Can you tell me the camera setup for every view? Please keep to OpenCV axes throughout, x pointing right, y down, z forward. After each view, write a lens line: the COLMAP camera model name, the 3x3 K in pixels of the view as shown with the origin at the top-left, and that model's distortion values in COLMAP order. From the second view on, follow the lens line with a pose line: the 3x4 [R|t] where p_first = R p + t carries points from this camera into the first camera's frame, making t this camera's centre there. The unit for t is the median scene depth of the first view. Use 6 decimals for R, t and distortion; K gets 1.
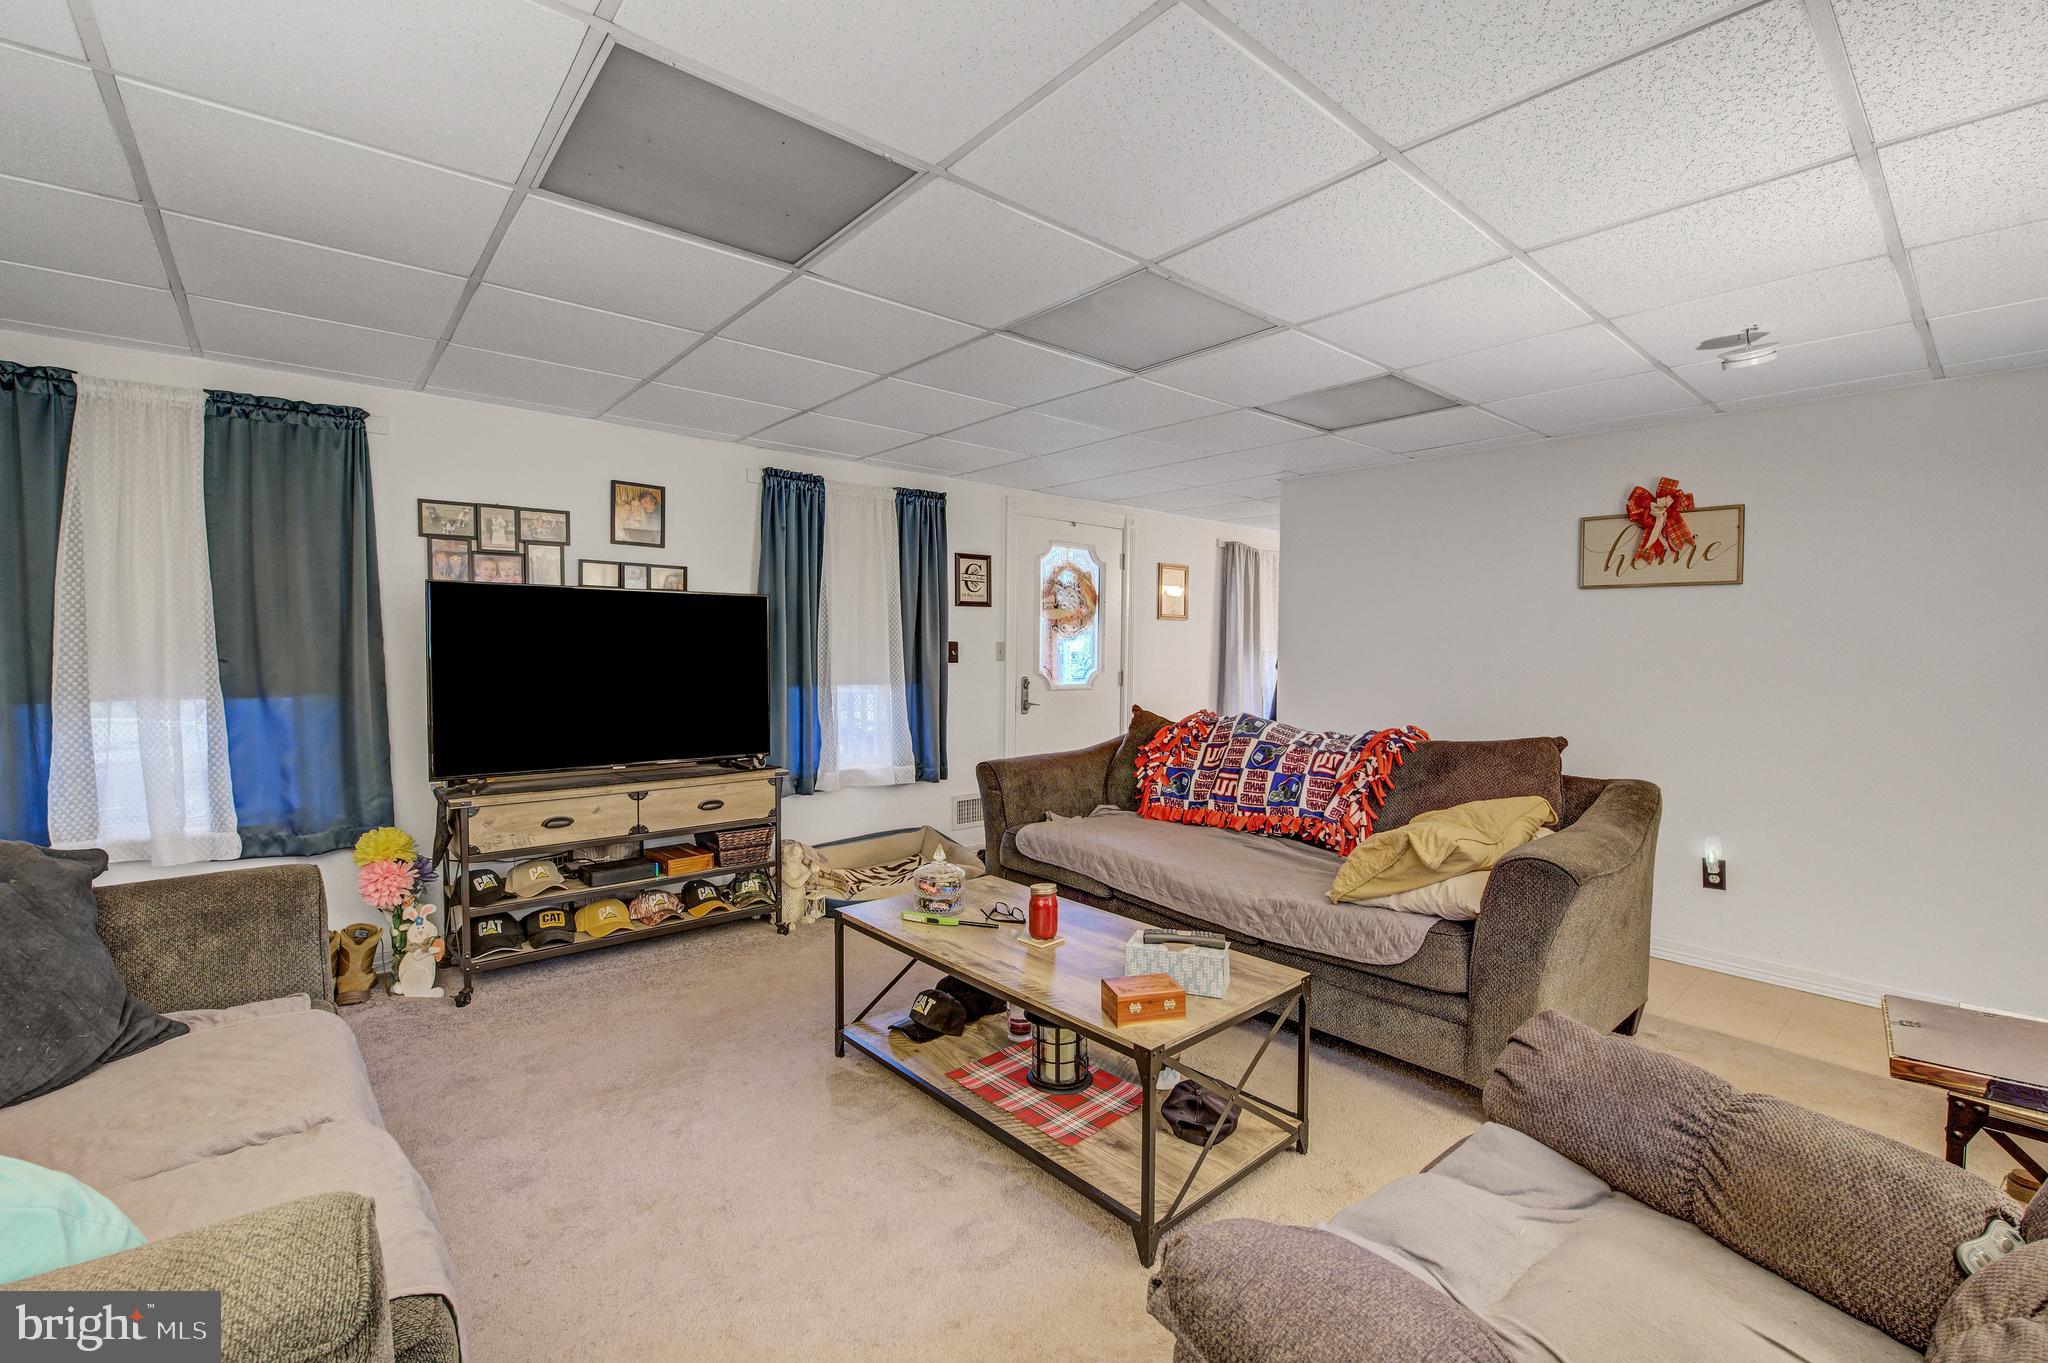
lens RADIAL K [[866.4, 0, 1024.0], [0, 866.4, 681.5], [0, 0, 1]] dist [-0.000796, -0.000029]
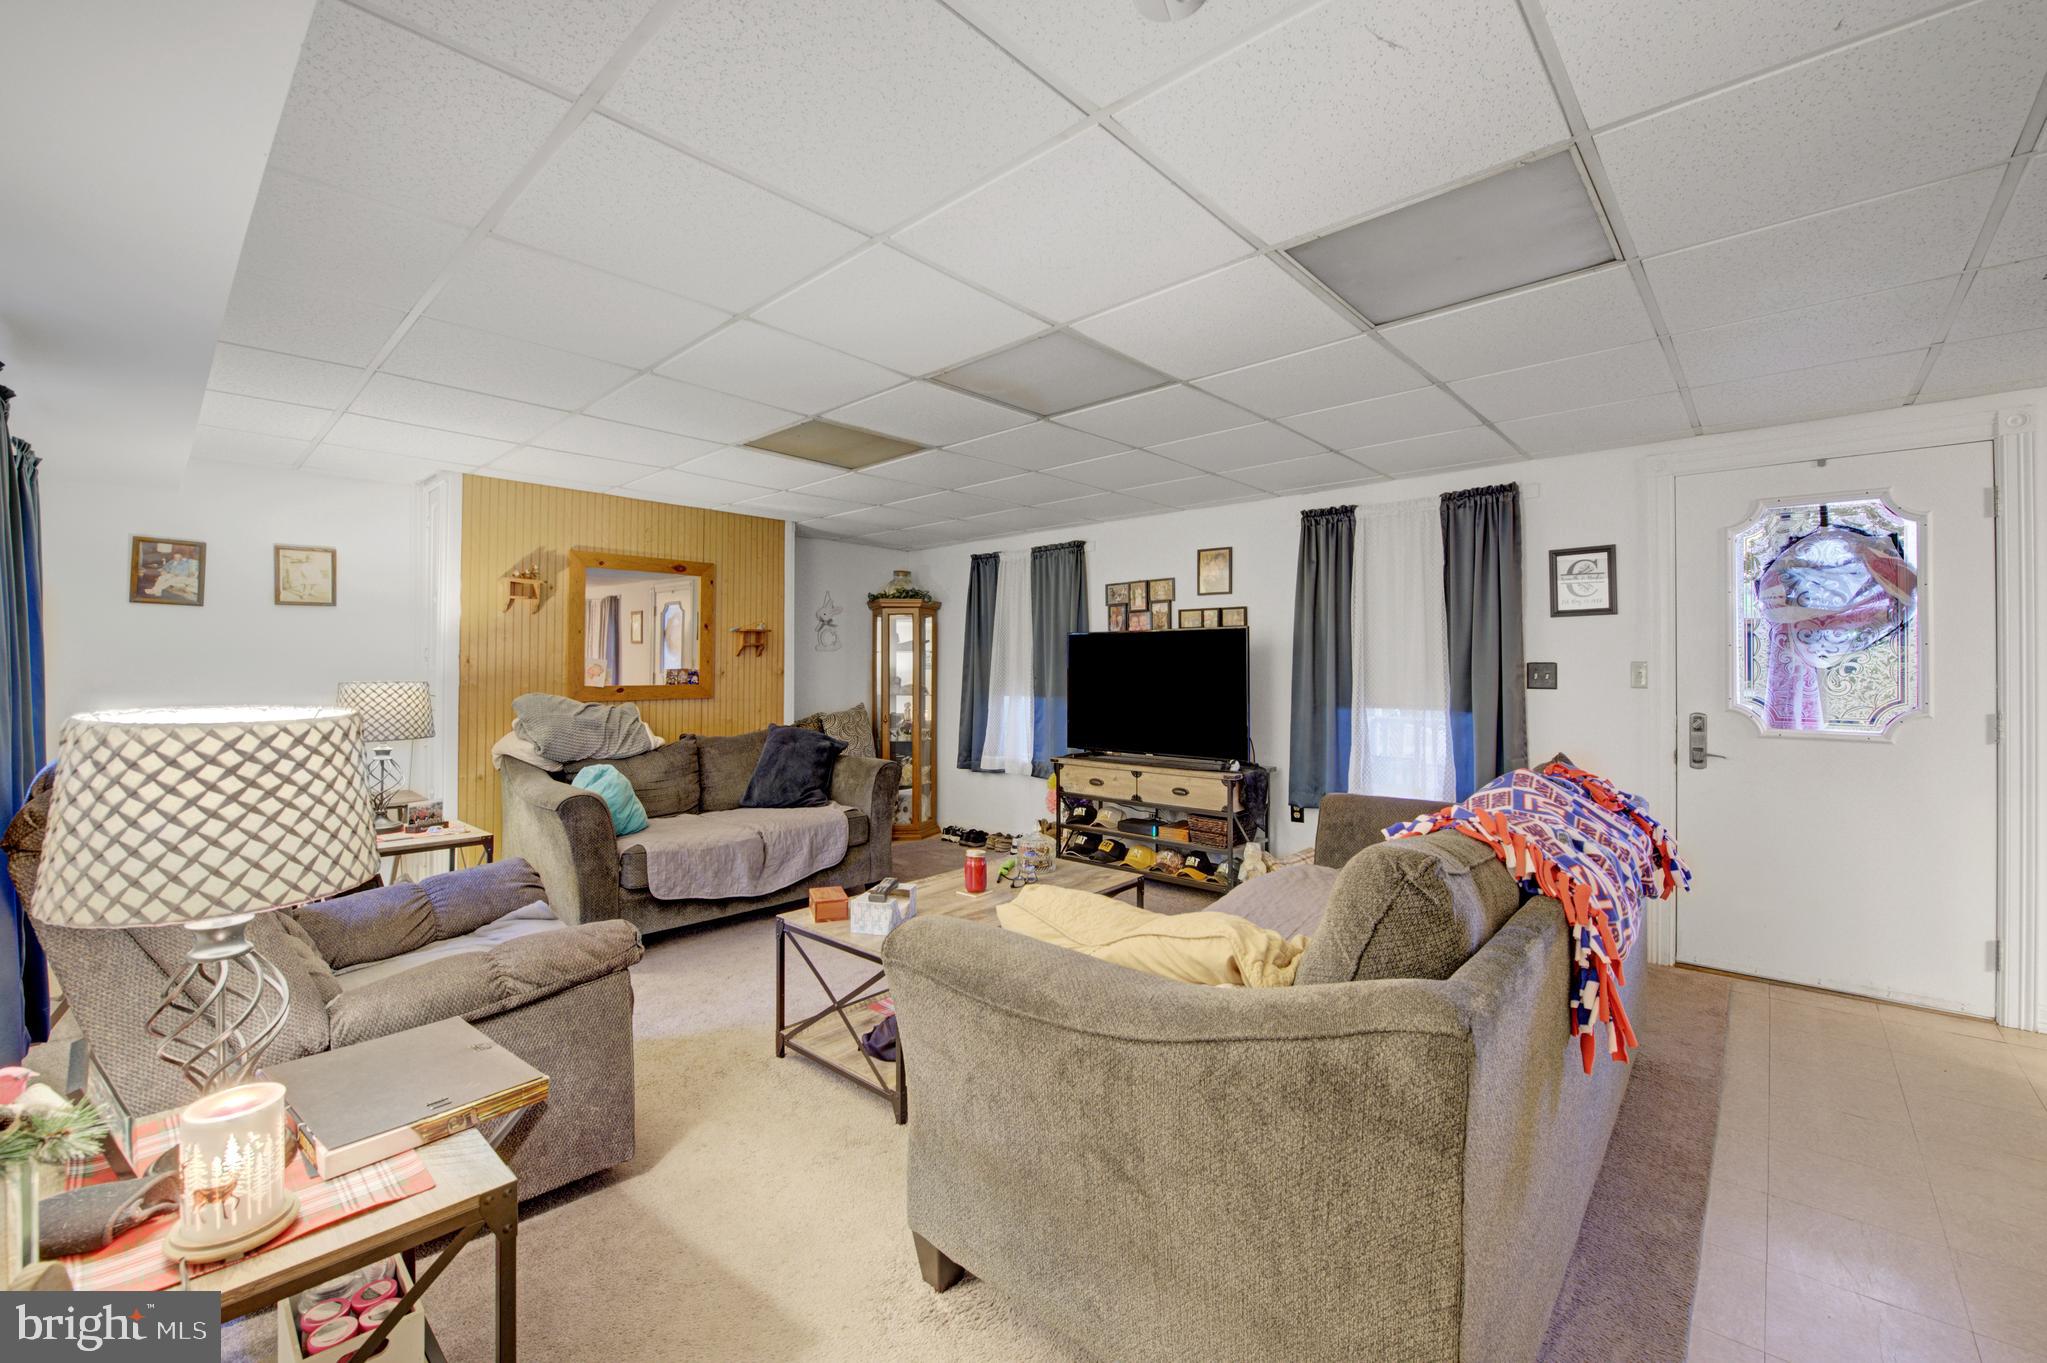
lens RADIAL K [[848.3, 0, 1023.5], [0, 848.3, 681.5], [0, 0, 1]] dist [-0.001627, -0.000149]
pose [[0.125060, -0.000697, -0.992149, 0.818441], [-0.044904, 0.998971, -0.006362, -0.003176], [0.991132, 0.045347, 0.124900, 0.560885]]
